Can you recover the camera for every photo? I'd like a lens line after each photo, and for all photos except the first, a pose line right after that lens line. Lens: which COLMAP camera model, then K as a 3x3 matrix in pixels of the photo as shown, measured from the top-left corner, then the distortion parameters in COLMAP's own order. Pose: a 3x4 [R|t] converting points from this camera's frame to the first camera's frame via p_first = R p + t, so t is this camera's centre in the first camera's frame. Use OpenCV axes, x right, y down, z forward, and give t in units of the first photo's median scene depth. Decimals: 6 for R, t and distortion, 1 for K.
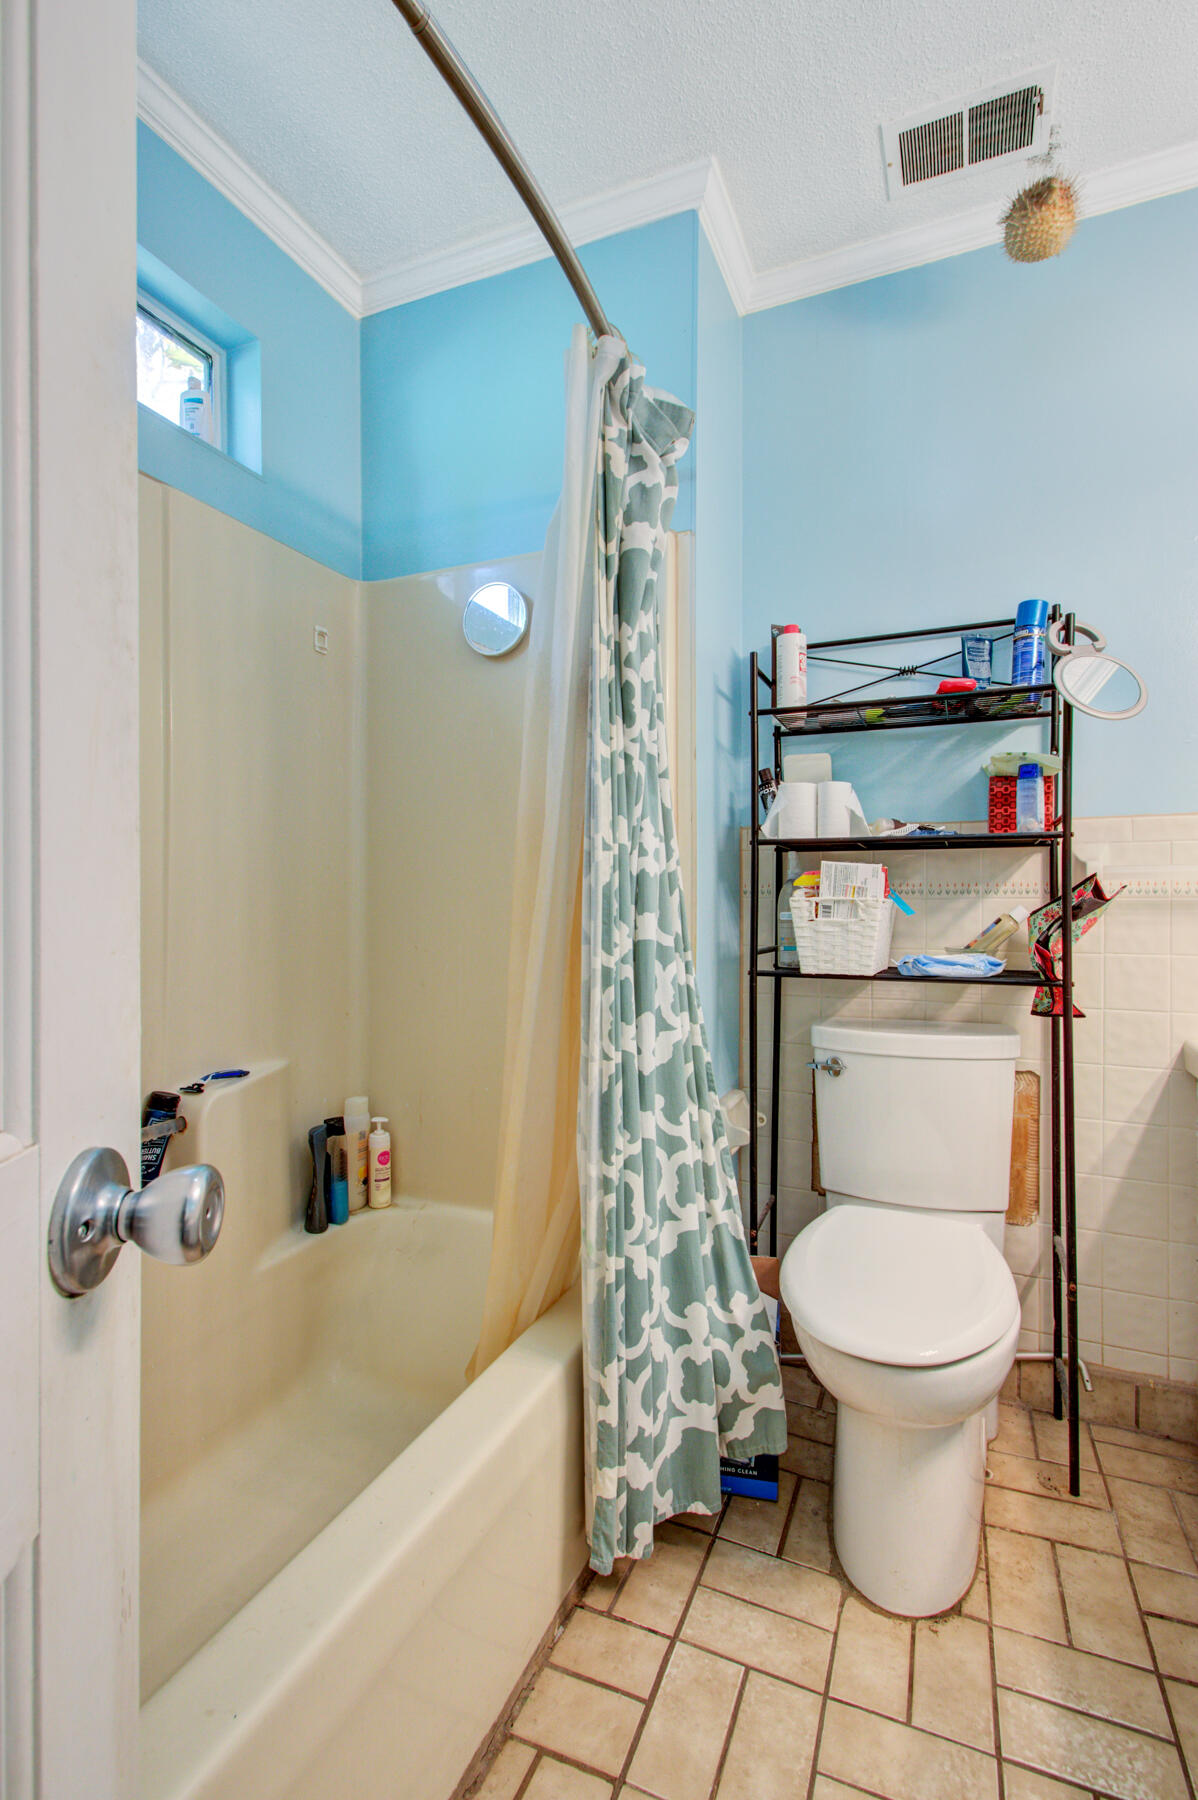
lens RADIAL K [[828.5, 0, 607.7], [0, 828.5, 906.5], [0, 0, 1]] dist [0.003978, 0.005292]
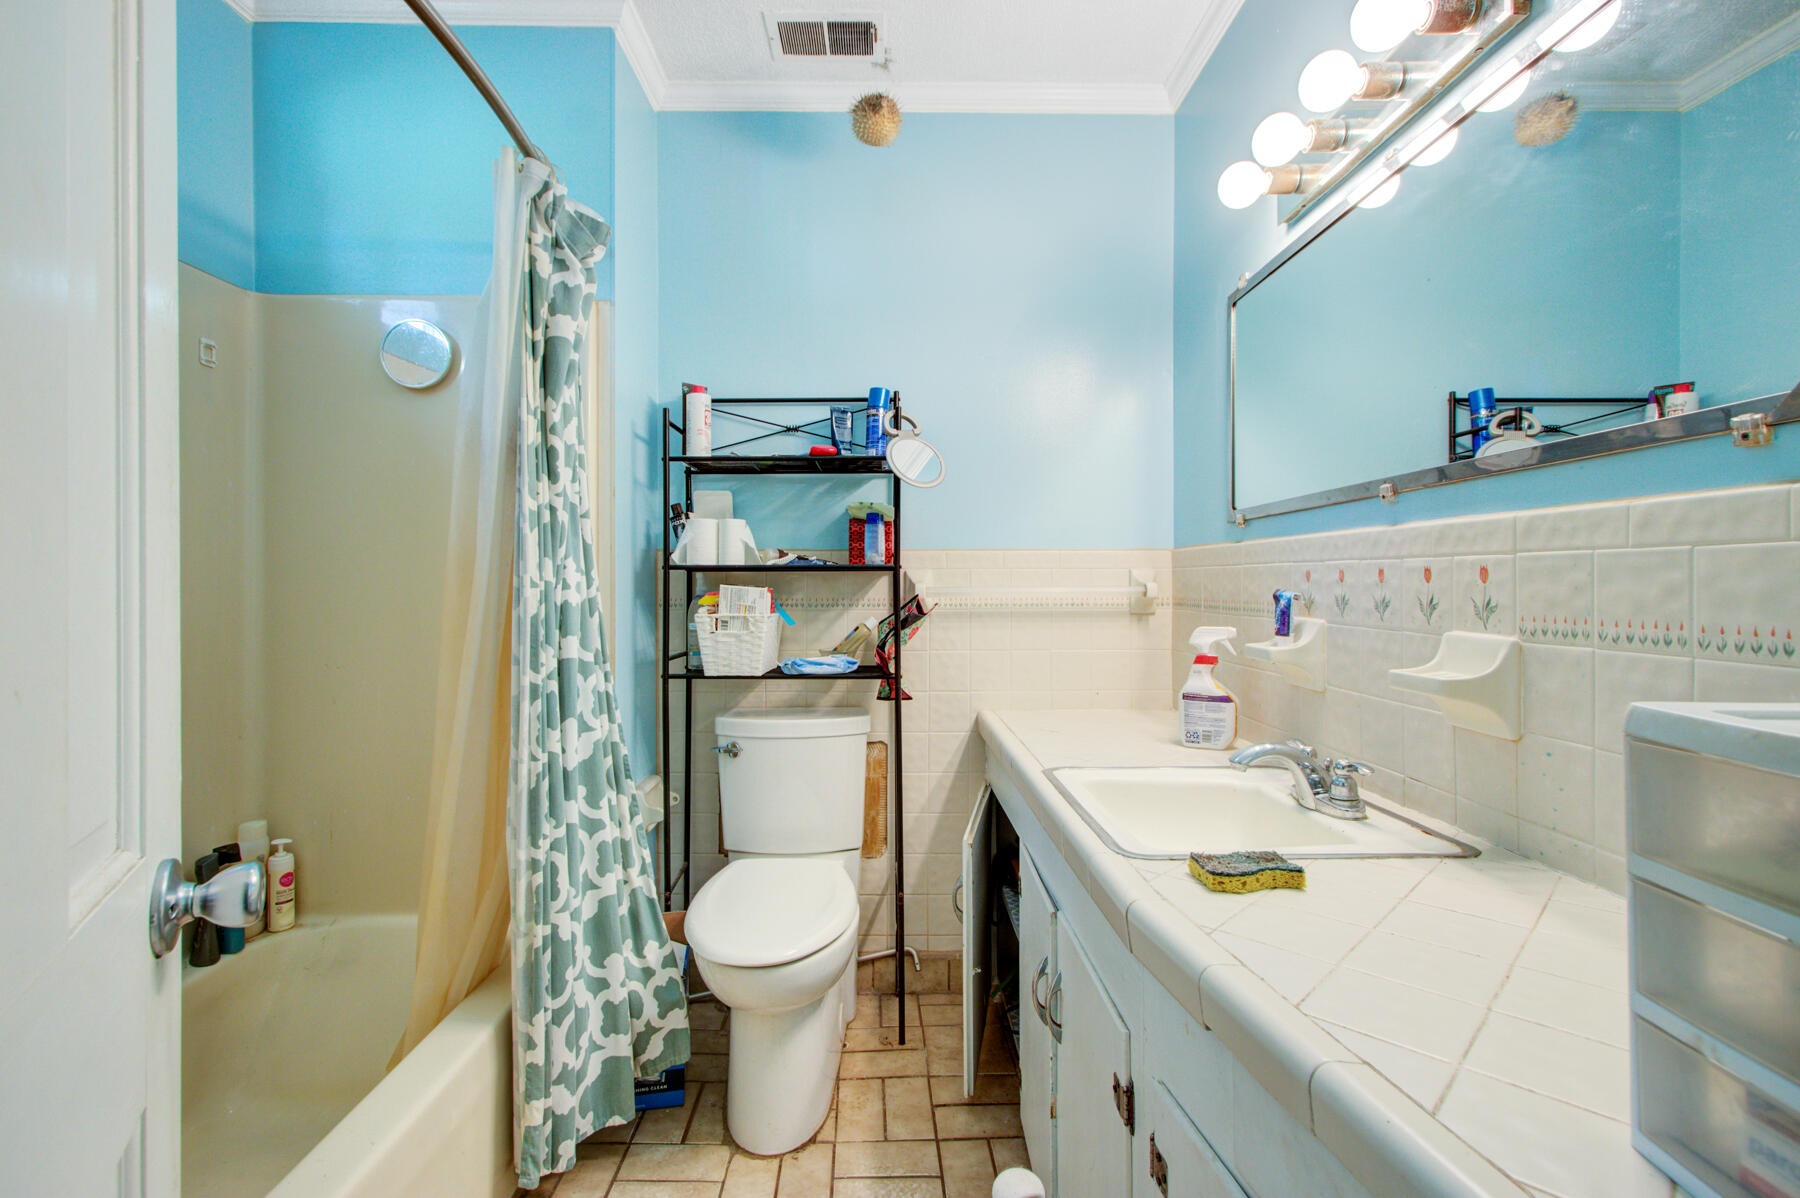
lens RADIAL K [[828.5, 0, 890.2], [0, 828.5, 582.2], [0, 0, 1]] dist [0.003978, 0.005292]
pose [[0.915770, -0.002015, 0.401697, -0.010128], [0.004368, 0.999978, -0.004943, -0.058936], [-0.401678, 0.006281, 0.915759, -0.273235]]
